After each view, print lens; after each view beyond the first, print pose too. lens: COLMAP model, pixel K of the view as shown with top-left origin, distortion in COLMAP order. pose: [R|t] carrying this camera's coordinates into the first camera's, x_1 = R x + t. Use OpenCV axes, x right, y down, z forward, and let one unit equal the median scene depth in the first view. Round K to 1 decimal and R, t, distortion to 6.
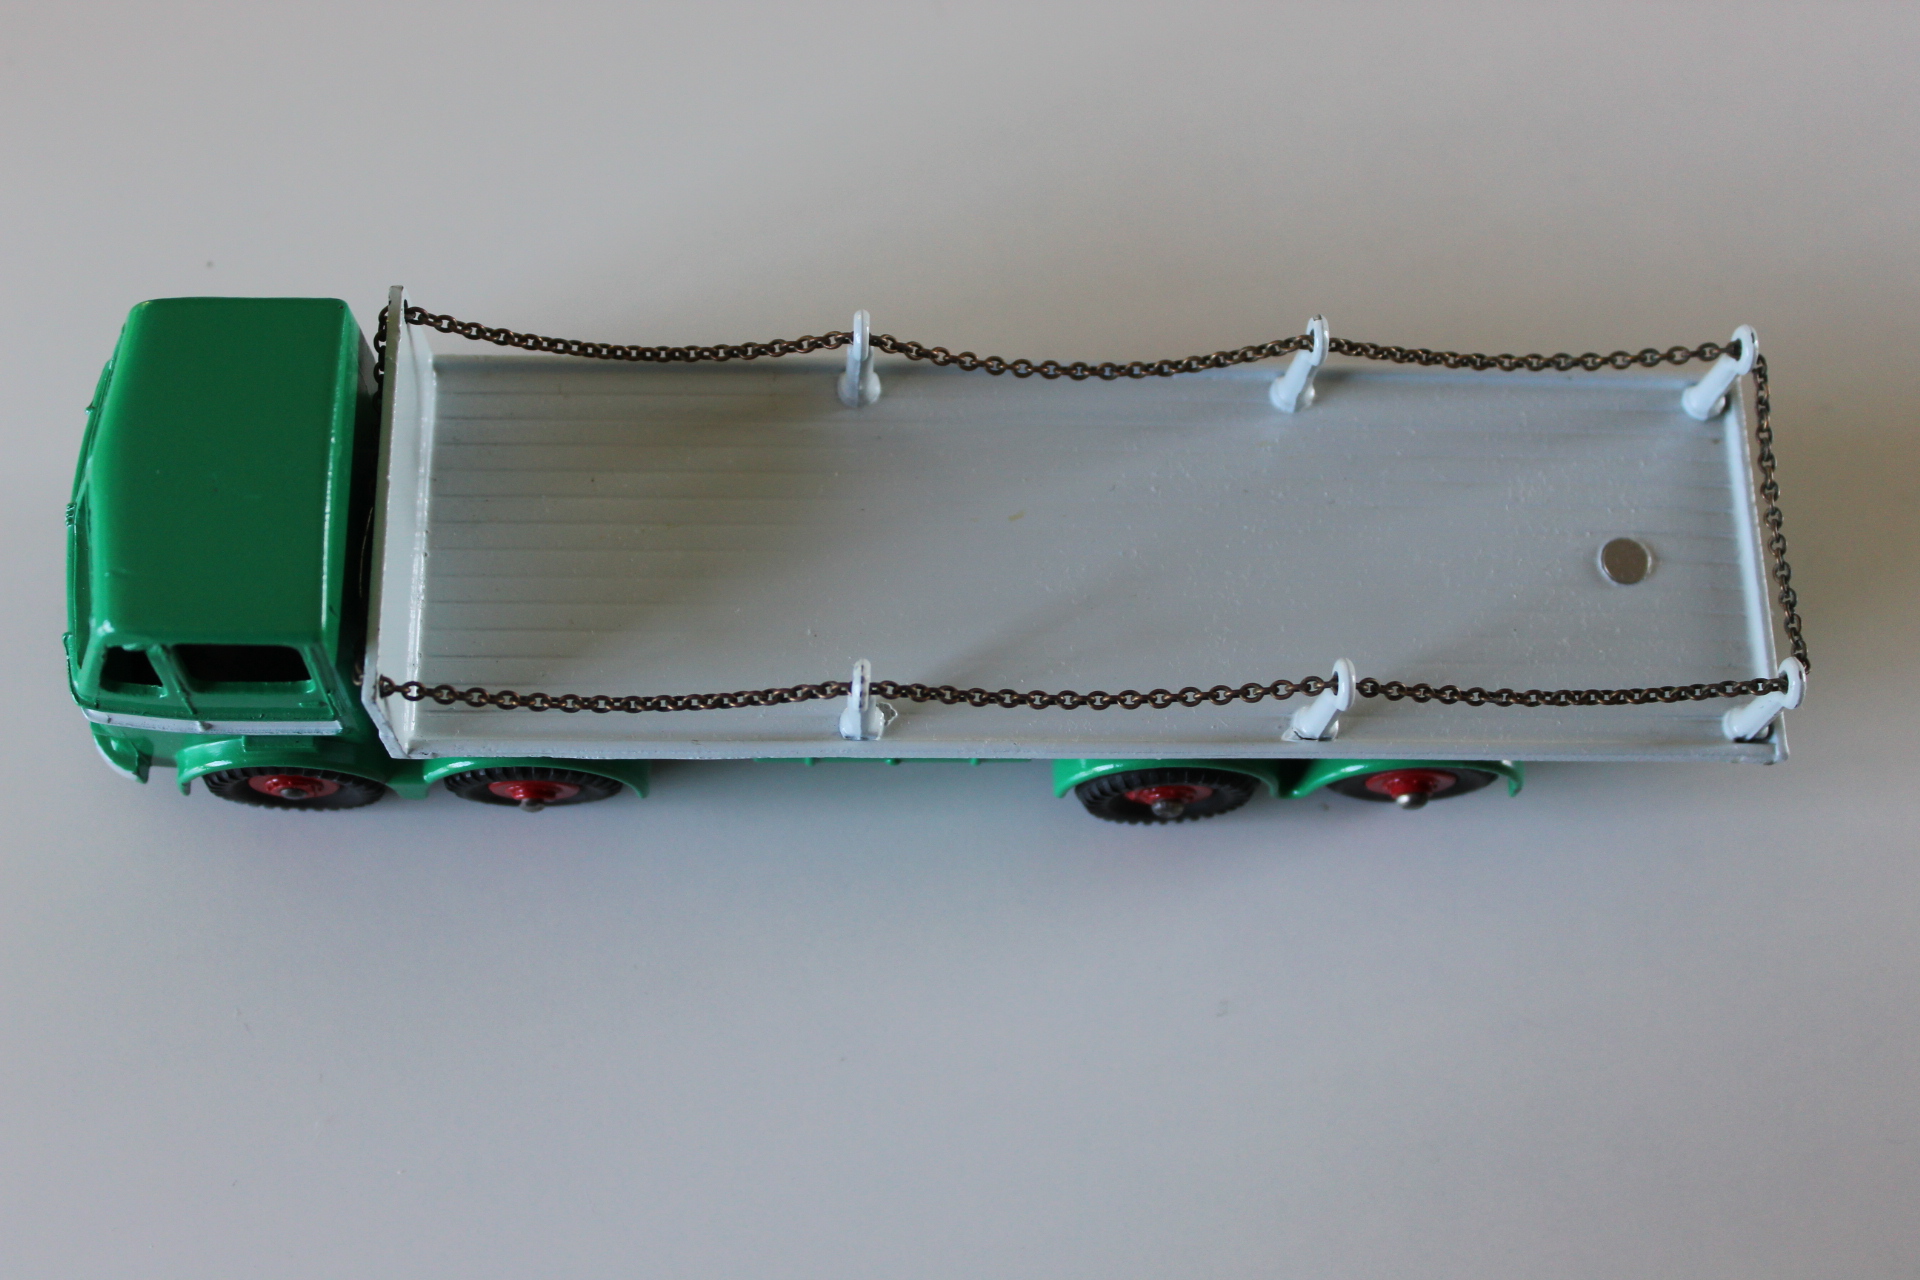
lens RADIAL K [[2585.2, 0, 953.8], [0, 2585.2, 635.5], [0, 0, 1]] dist [0.187096, 0.000000]
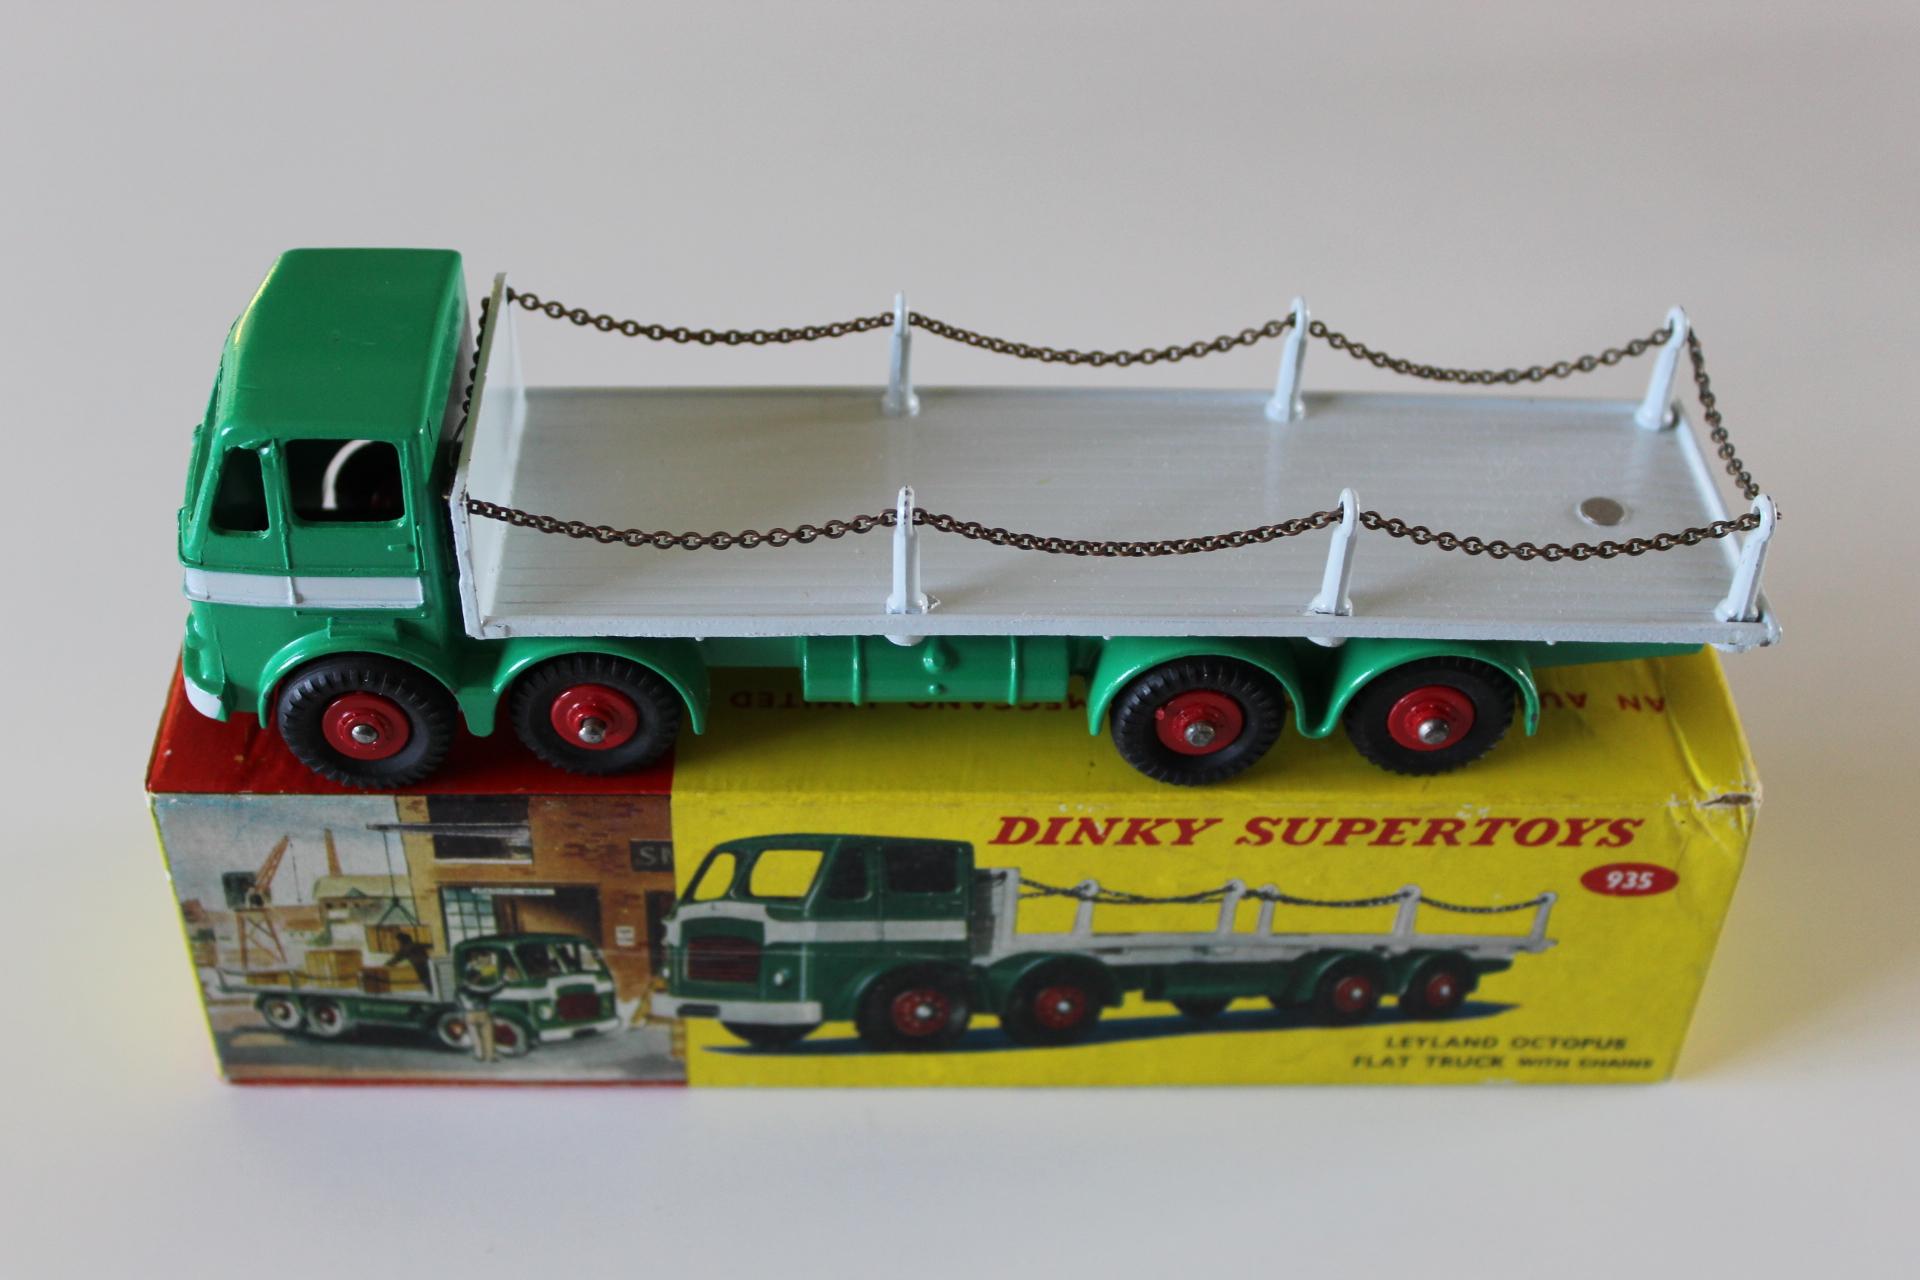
lens RADIAL K [[2585.2, 0, 965.8], [0, 2585.2, 642.3], [0, 0, 1]] dist [0.187096, 0.000000]
pose [[0.999557, -0.029761, -0.000391, -0.011151], [0.025358, 0.858389, -0.512372, 0.605106], [0.015584, 0.512135, 0.858764, 0.090974]]
